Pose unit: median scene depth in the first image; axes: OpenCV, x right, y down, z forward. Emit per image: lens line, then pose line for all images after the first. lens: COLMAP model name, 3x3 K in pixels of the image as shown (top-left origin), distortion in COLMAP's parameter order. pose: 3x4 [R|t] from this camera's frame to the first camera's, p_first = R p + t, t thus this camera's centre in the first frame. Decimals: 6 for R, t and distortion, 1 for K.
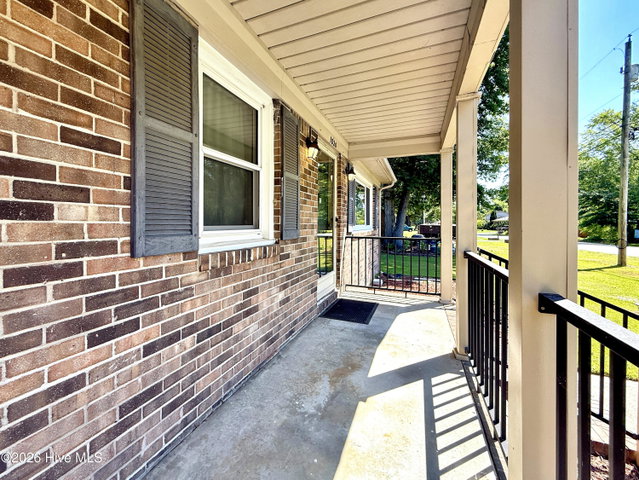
lens RADIAL K [[256.3, 0, 319.5], [0, 256.3, 240.0], [0, 0, 1]] dist [-0.000085, -0.000024]
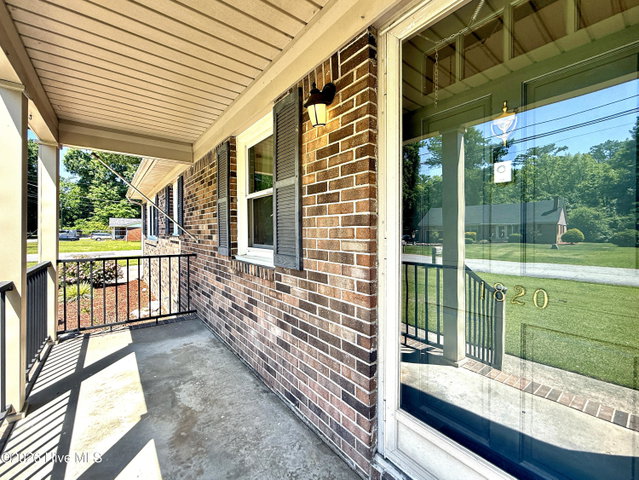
lens RADIAL K [[274.6, 0, 319.5], [0, 274.6, 240.0], [0, 0, 1]] dist [-0.001497, -0.000141]
pose [[-0.522430, 0.026060, -0.852284, 0.617053], [-0.053576, 0.996555, 0.063313, -0.167418], [0.850997, 0.078739, -0.519234, 1.797059]]
